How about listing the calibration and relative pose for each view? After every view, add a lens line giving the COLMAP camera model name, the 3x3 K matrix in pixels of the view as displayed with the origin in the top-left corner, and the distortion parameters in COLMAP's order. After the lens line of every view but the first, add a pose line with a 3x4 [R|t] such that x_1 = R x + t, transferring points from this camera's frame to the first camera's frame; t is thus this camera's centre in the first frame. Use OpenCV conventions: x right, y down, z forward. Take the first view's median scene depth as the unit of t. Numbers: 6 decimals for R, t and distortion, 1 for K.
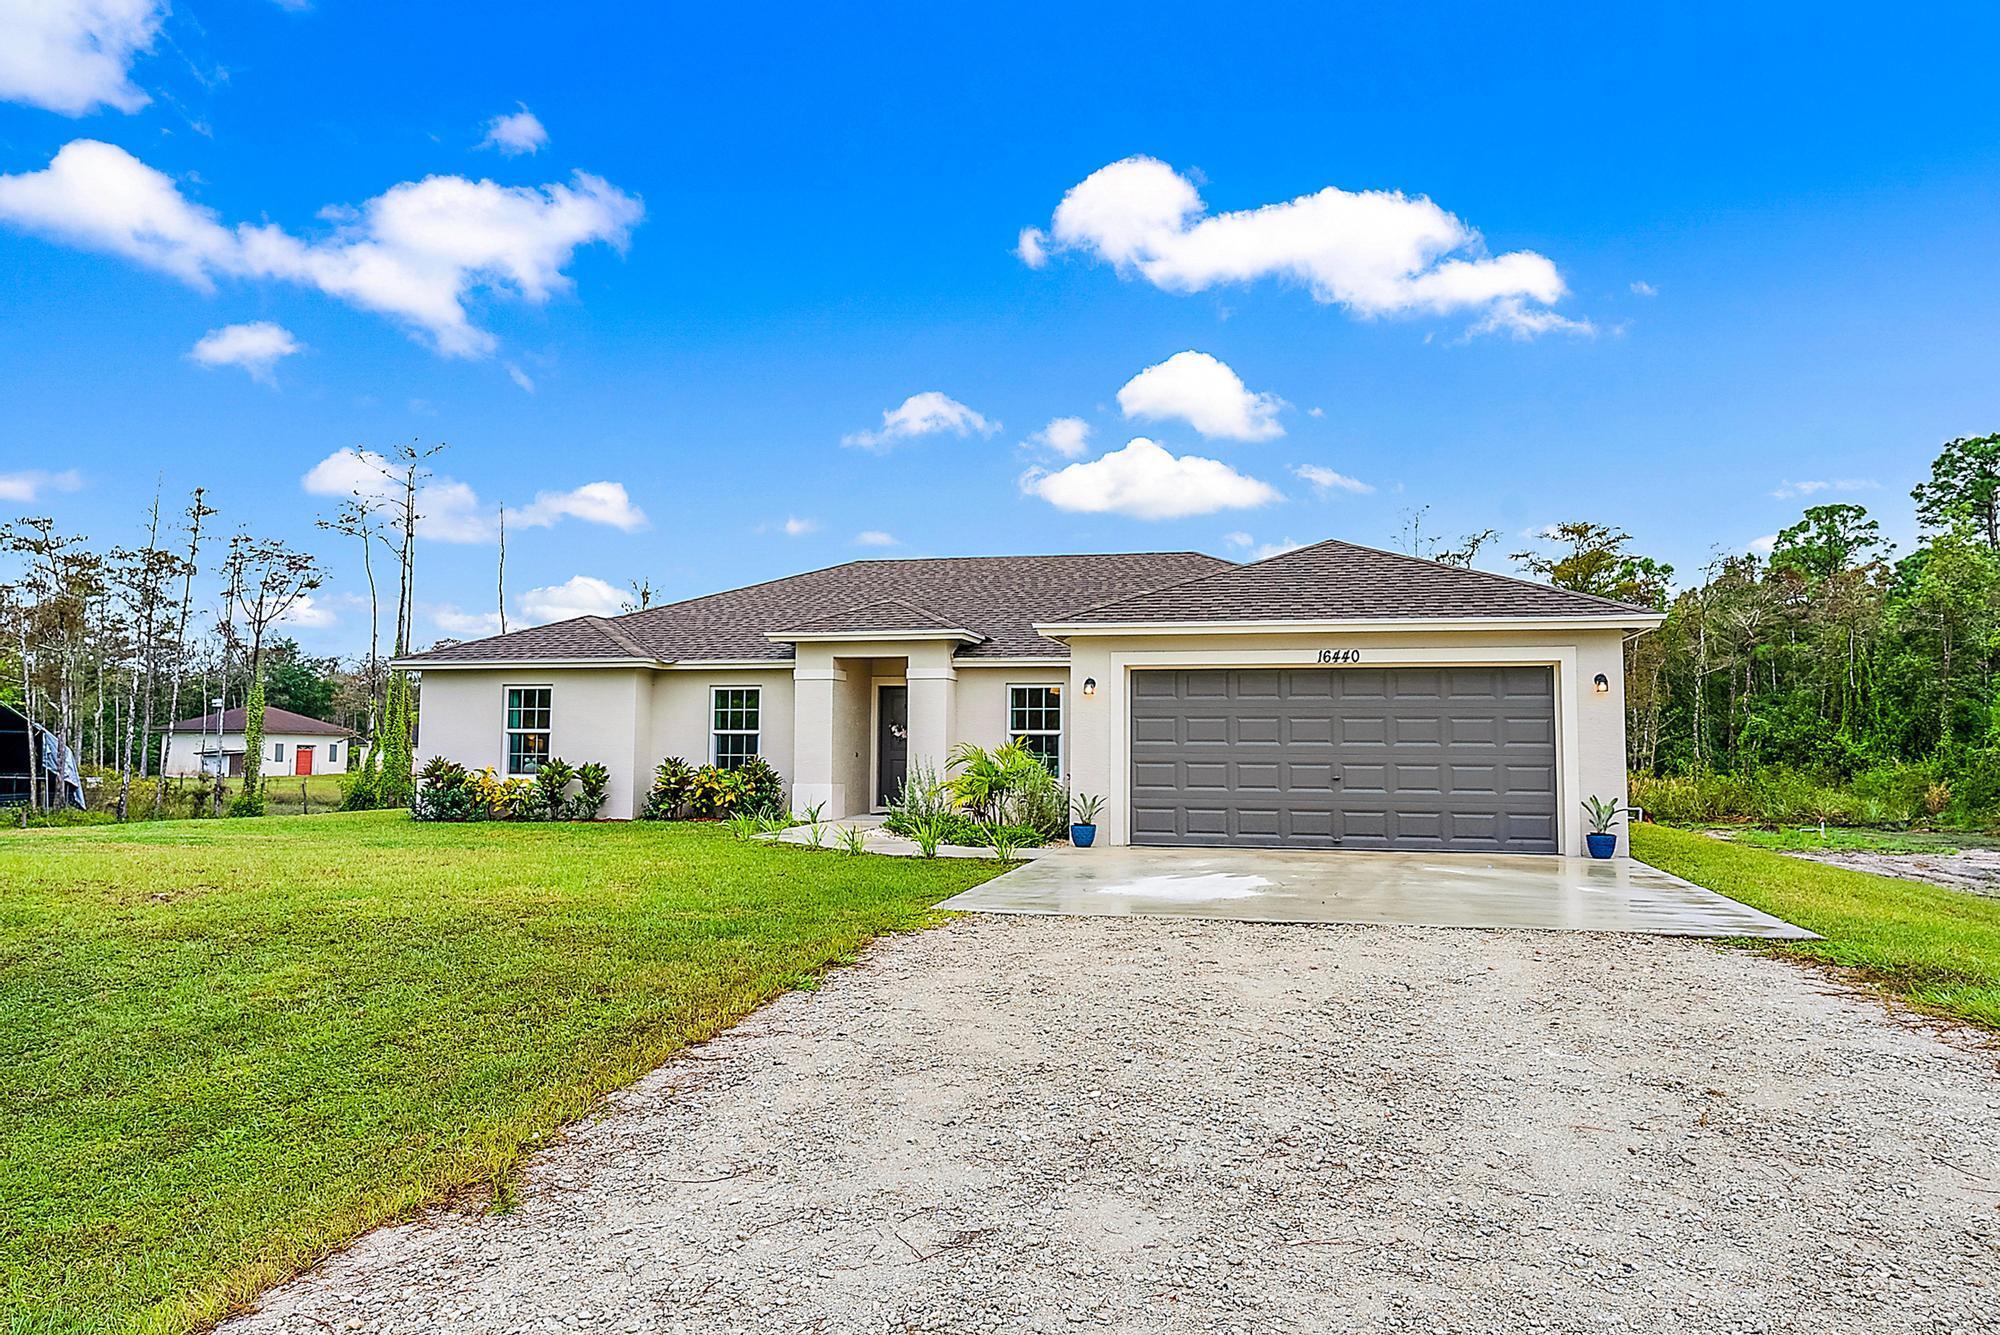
lens RADIAL K [[1368.9, 0, 1000.0], [0, 1368.9, 667.5], [0, 0, 1]] dist [-0.000952, -0.000175]
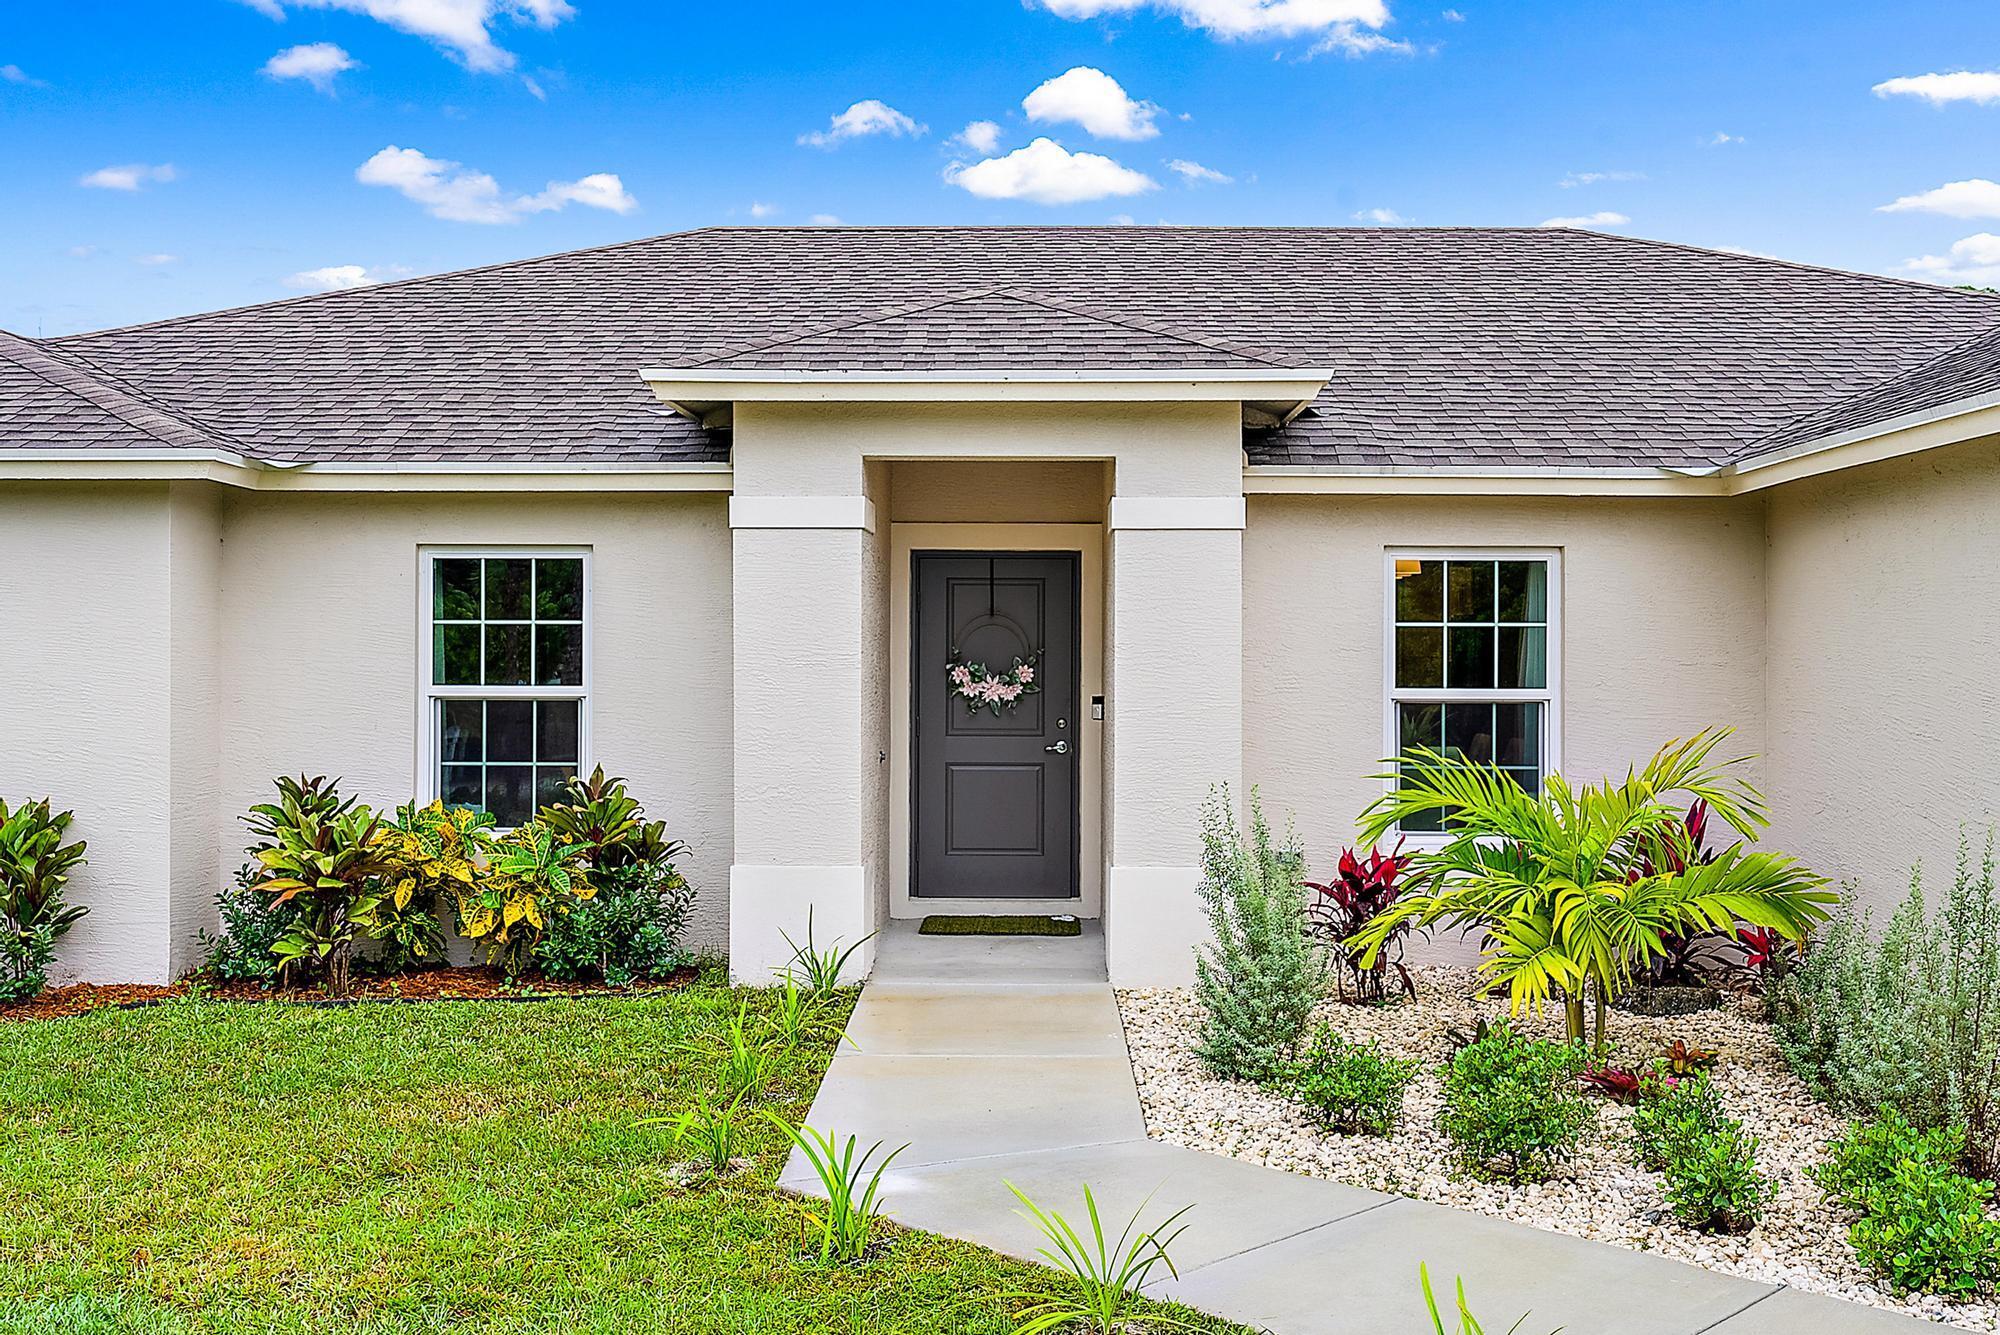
lens RADIAL K [[1964.6, 0, 1000.0], [0, 1964.6, 667.5], [0, 0, 1]] dist [0.007778, 0.000986]
pose [[0.977815, -0.003571, 0.209439, -0.179787], [-0.011537, 0.997419, 0.070869, 0.008003], [-0.209152, -0.071713, 0.975250, 0.542243]]
